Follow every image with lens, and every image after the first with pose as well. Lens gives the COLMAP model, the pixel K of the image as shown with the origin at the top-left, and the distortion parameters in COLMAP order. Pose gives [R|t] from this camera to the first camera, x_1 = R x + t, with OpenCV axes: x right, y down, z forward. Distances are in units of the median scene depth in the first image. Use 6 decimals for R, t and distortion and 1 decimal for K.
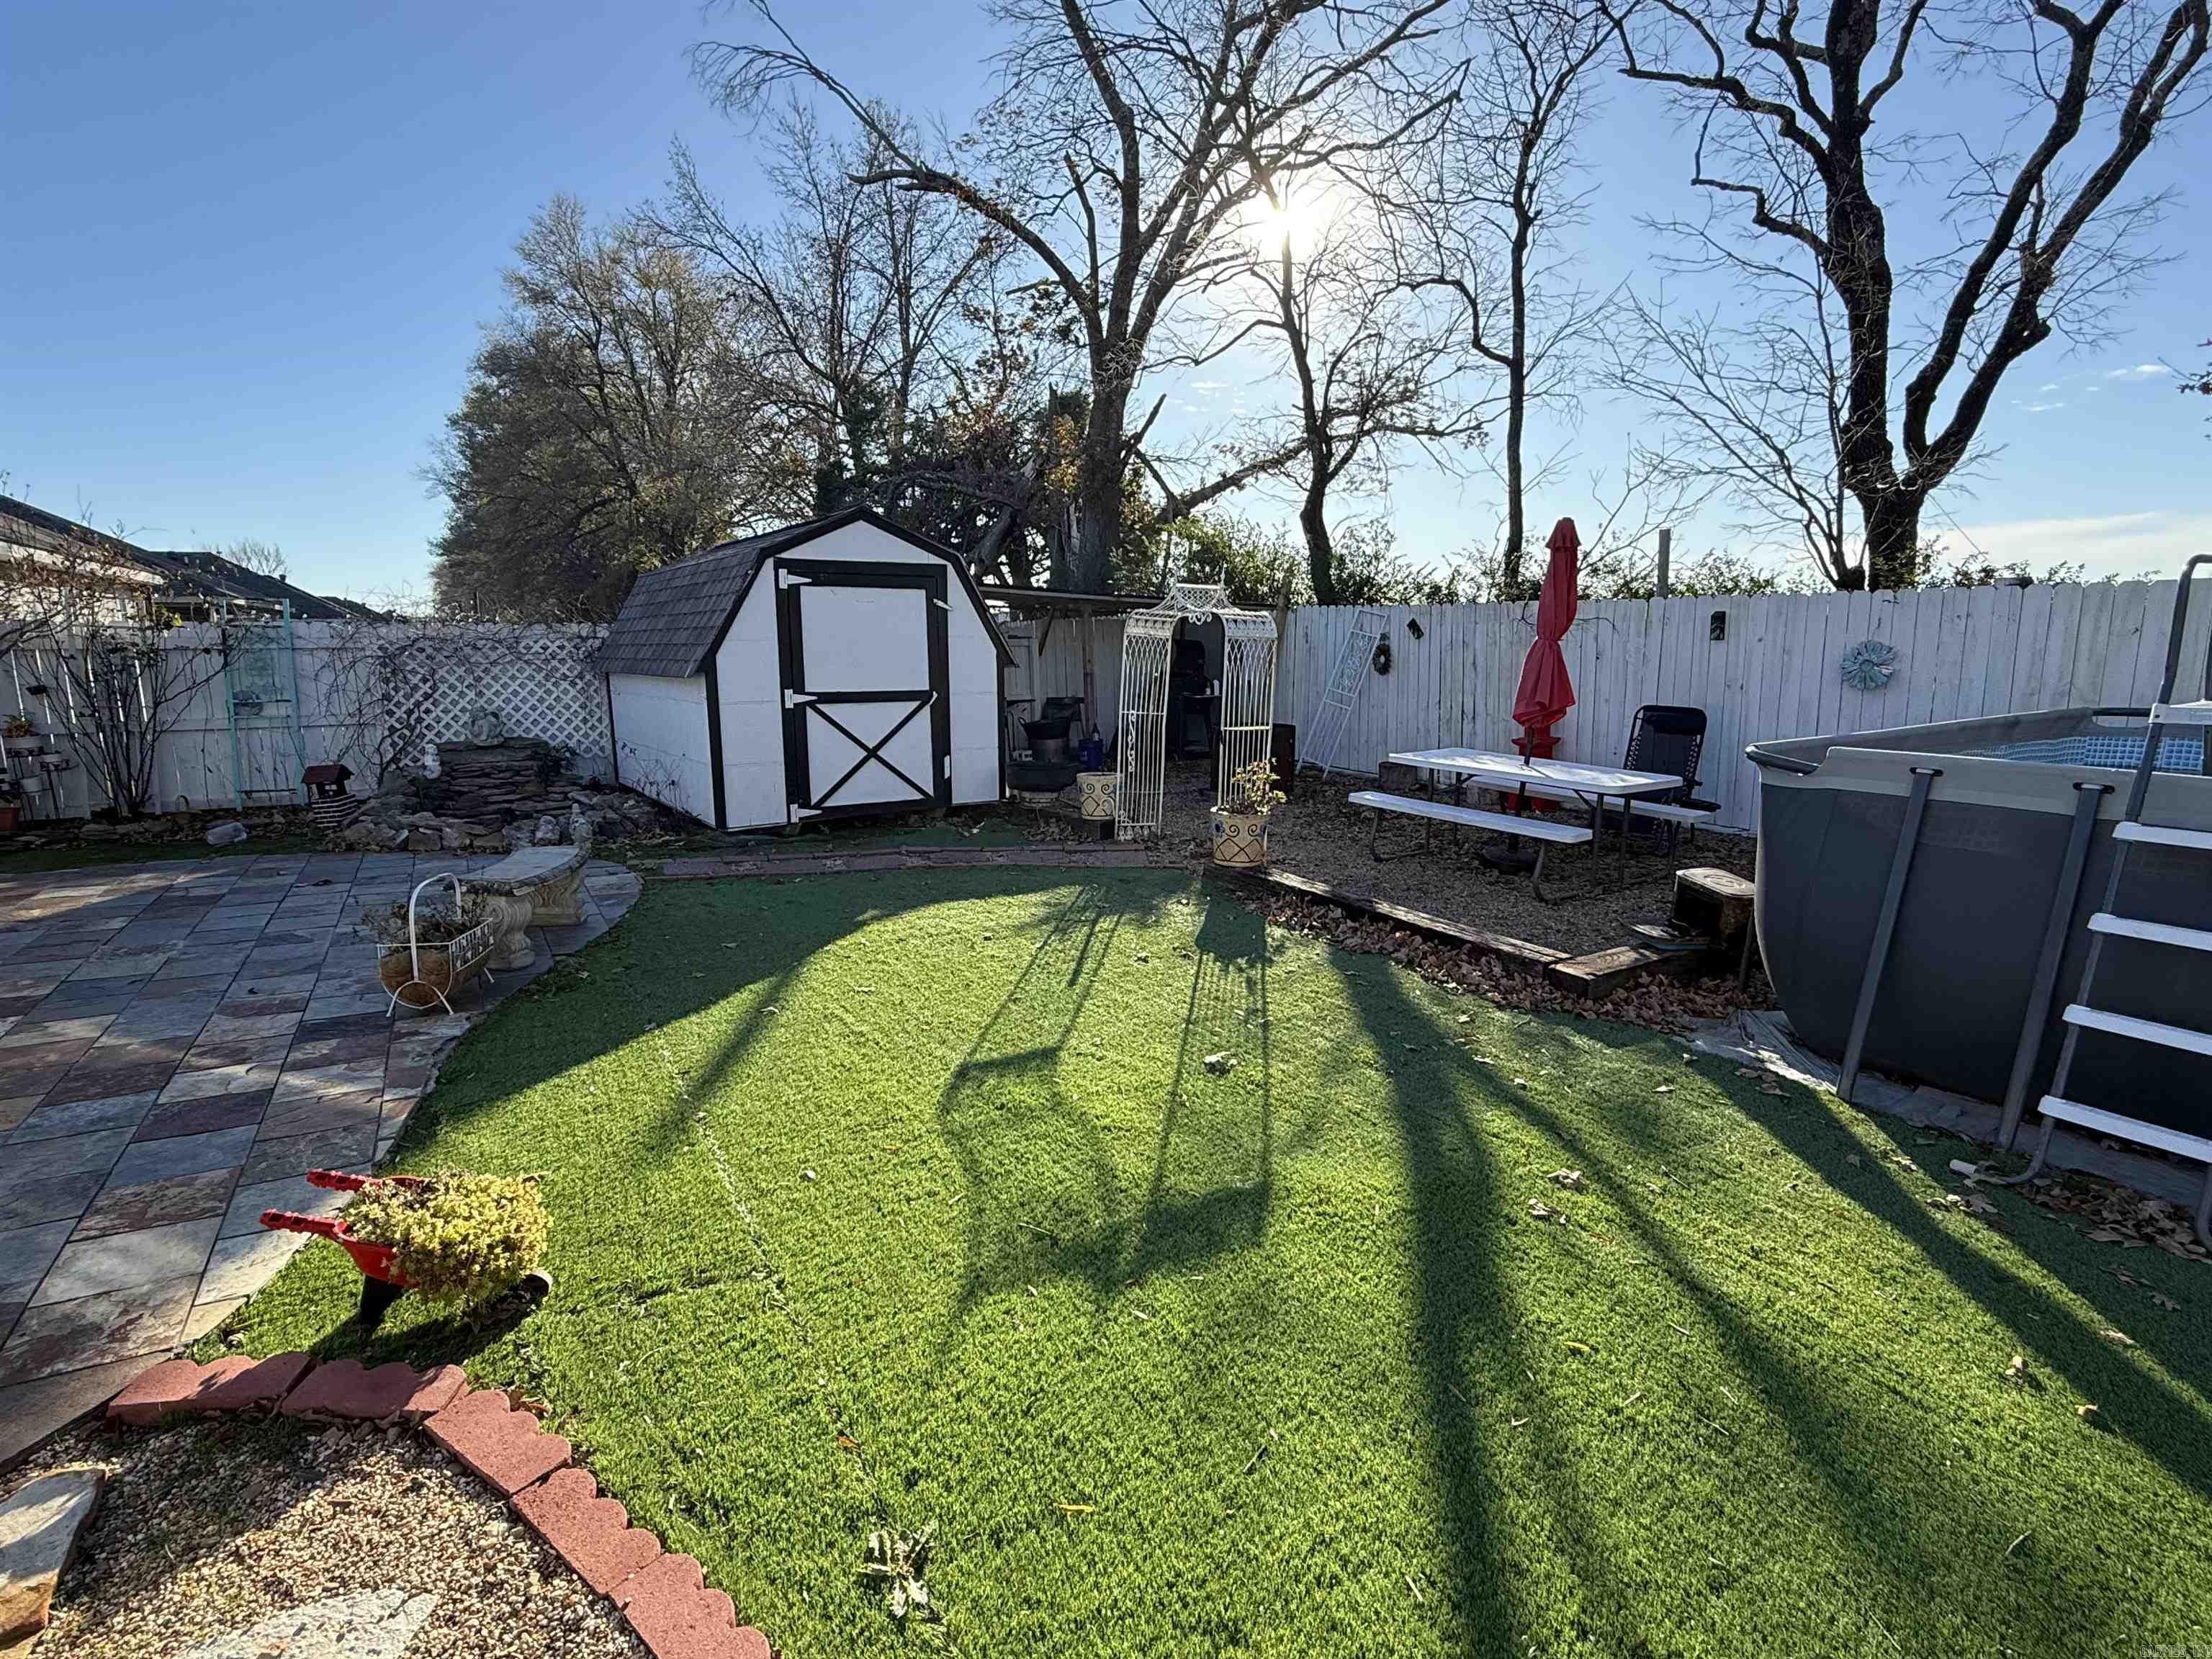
lens RADIAL K [[1100.7, 0, 1106.0], [0, 1100.7, 829.5], [0, 0, 1]] dist [0.000255, 0.000040]
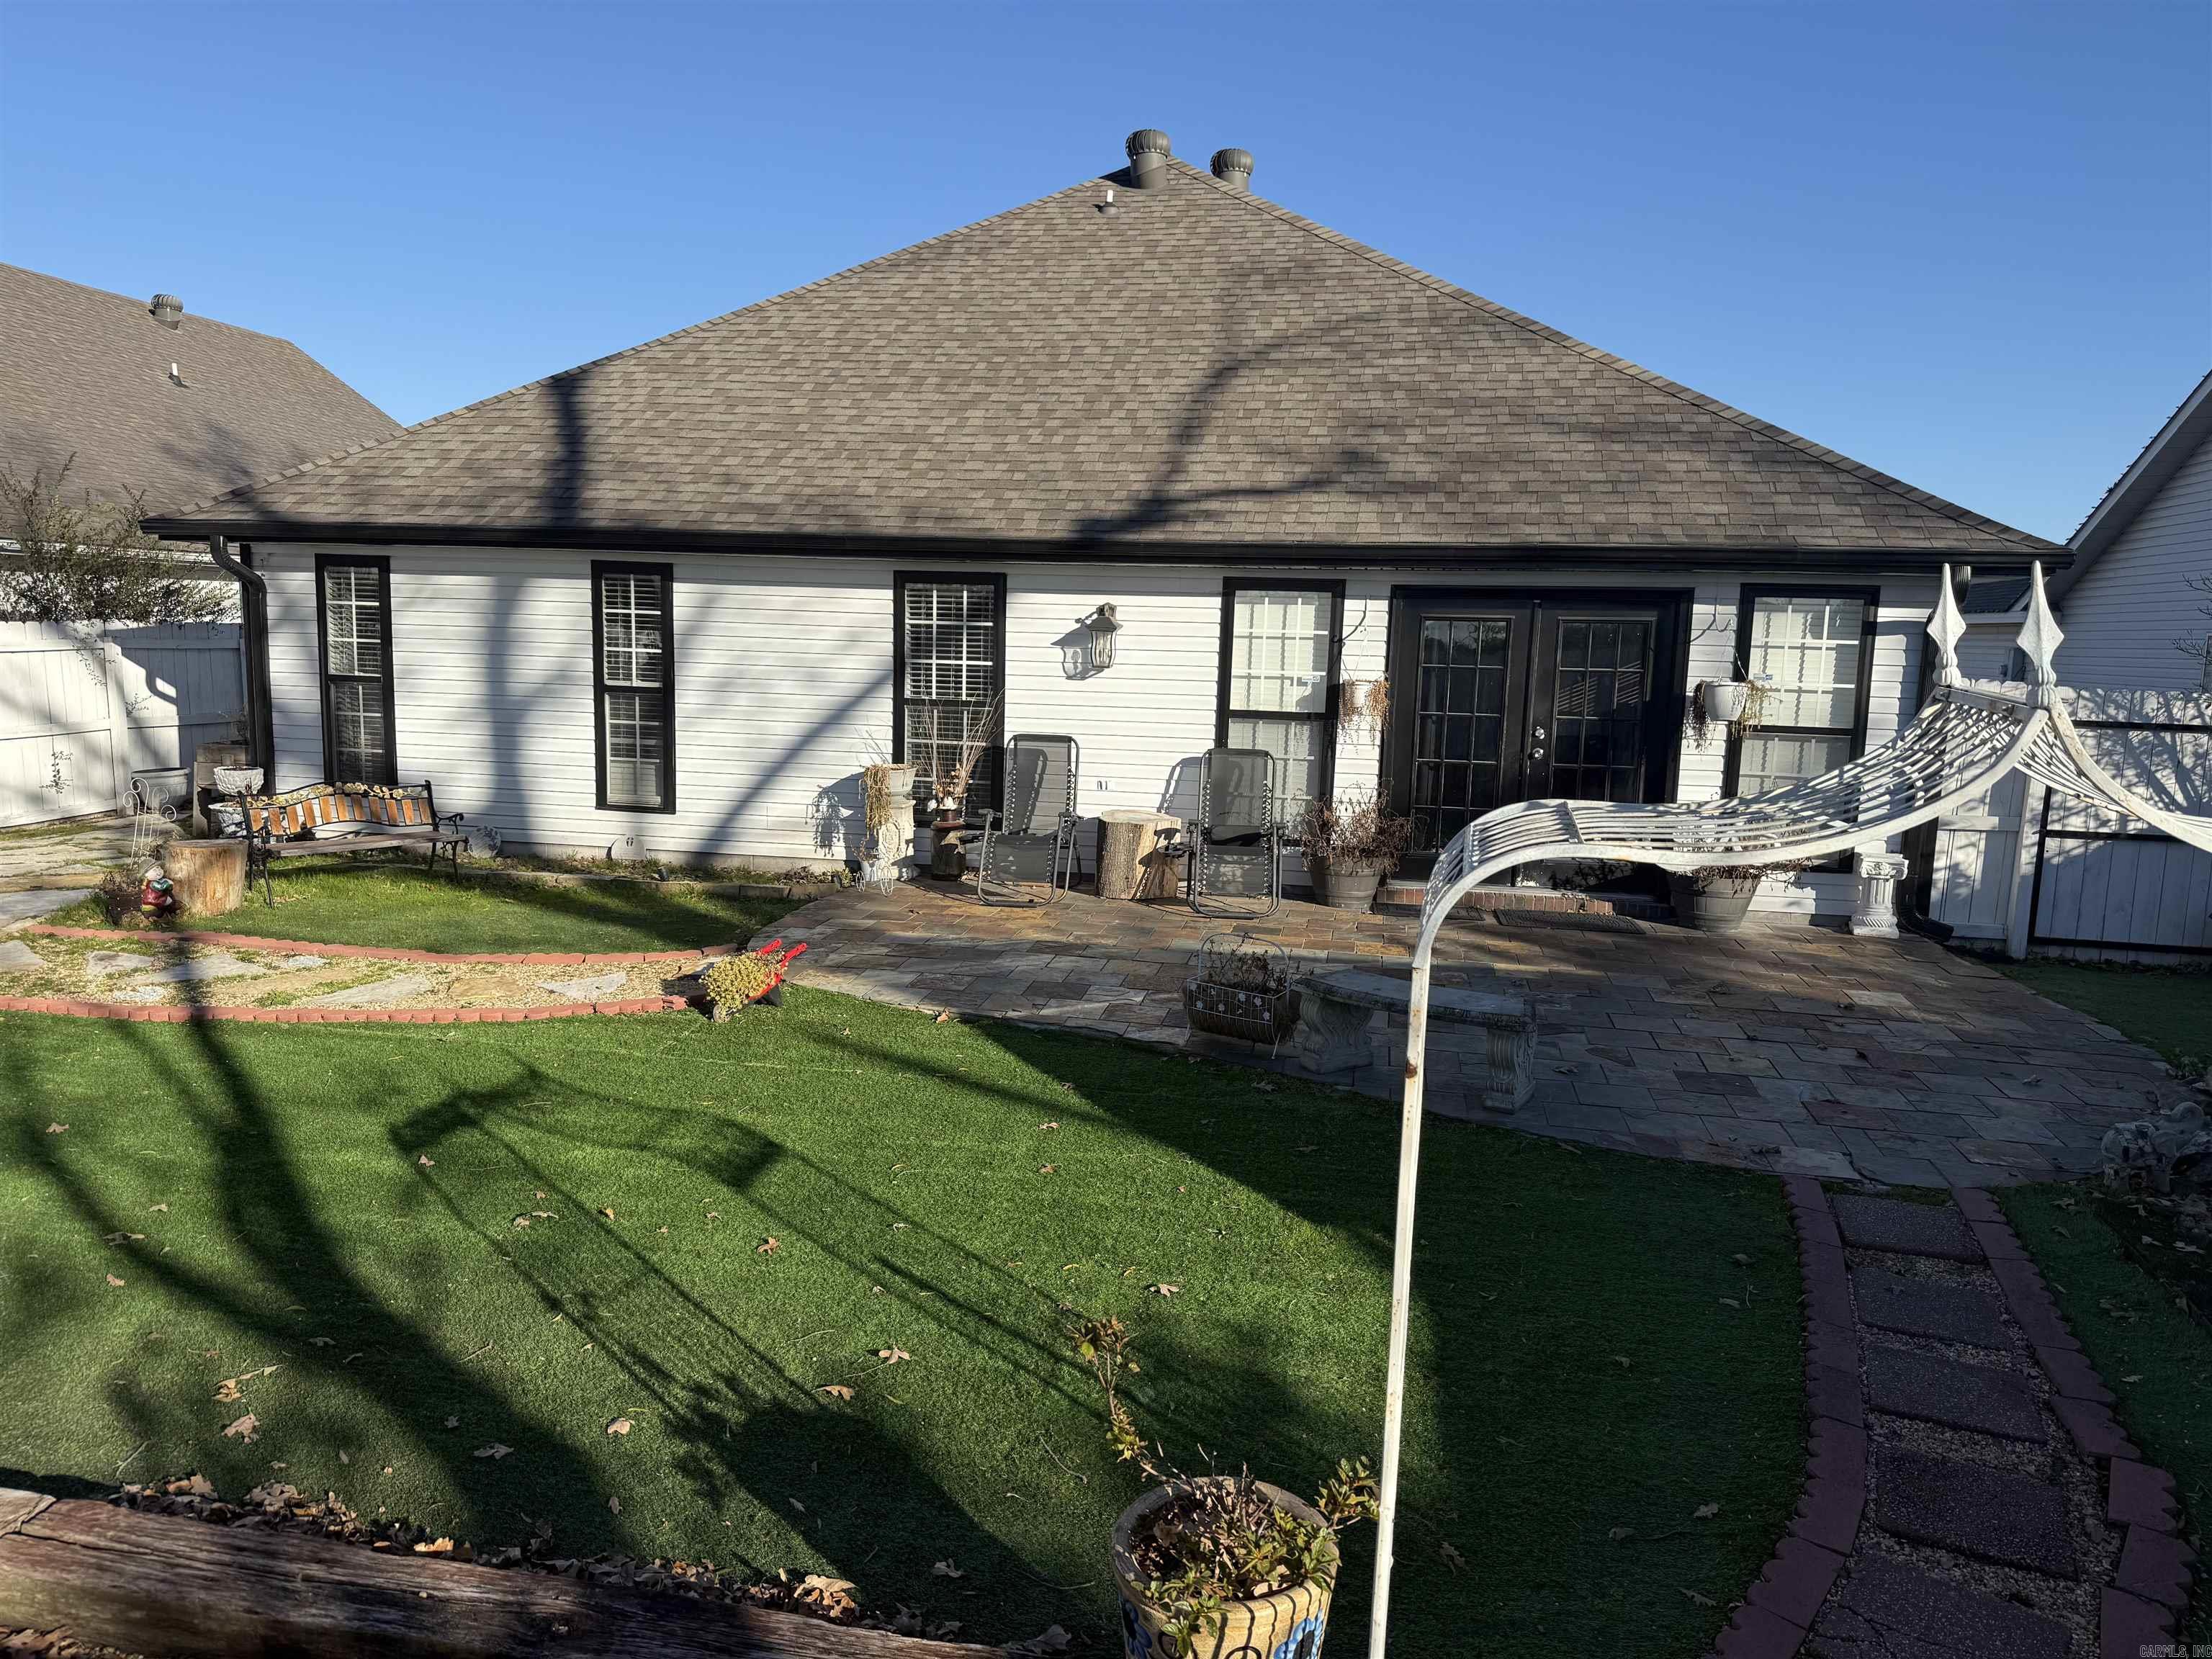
lens RADIAL K [[1568.0, 0, 1106.0], [0, 1568.0, 829.5], [0, 0, 1]] dist [0.070447, -0.003528]
pose [[-0.680818, 0.092432, -0.726596, 0.793308], [-0.135487, 0.958993, 0.248947, -0.543568], [0.719812, 0.267932, -0.640377, 2.321382]]
